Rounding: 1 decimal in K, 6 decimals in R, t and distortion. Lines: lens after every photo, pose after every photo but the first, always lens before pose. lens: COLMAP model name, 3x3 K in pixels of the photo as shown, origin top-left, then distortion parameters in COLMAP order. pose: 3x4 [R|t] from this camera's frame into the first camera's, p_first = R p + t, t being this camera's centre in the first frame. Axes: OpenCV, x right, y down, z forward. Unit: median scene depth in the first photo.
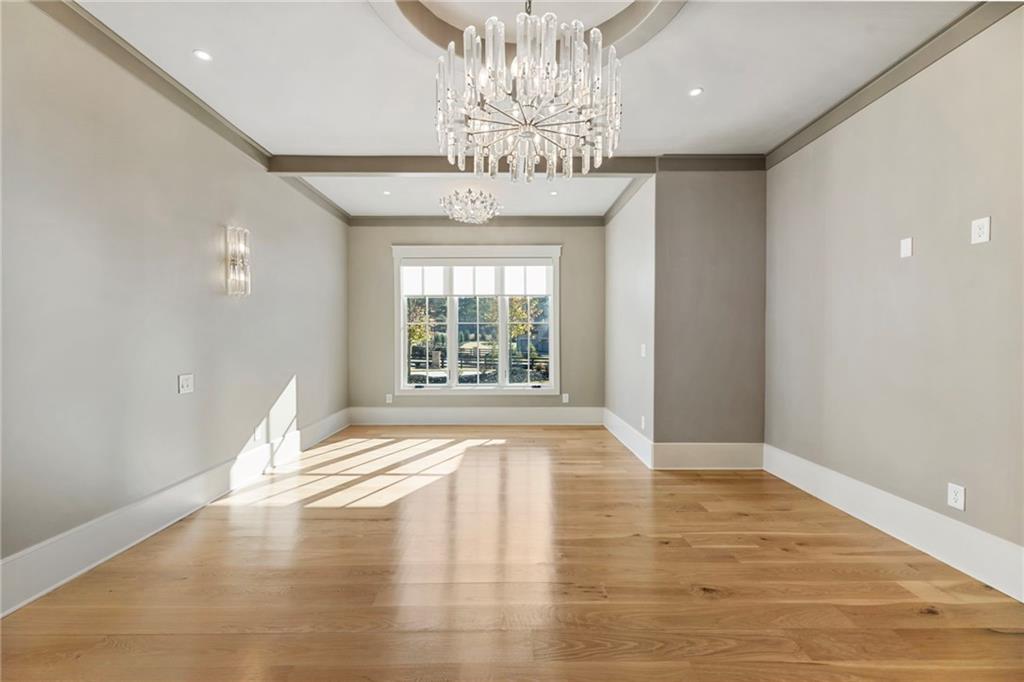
lens RADIAL K [[411.4, 0, 510.5], [0, 411.4, 343.8], [0, 0, 1]] dist [-0.003801, 0.000088]
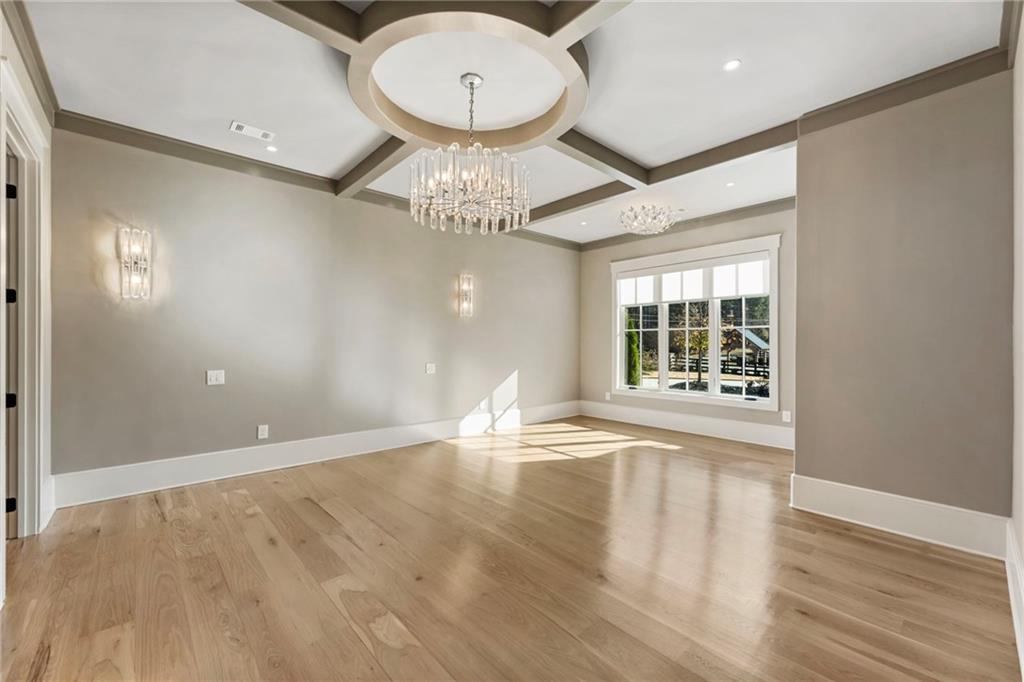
lens RADIAL K [[411.4, 0, 507.1], [0, 411.4, 340.9], [0, 0, 1]] dist [-0.003801, 0.000088]
pose [[0.663453, -0.002507, -0.748214, 0.424226], [-0.014276, 0.999770, -0.016009, 0.001195], [0.748082, 0.021302, 0.663264, 0.032609]]
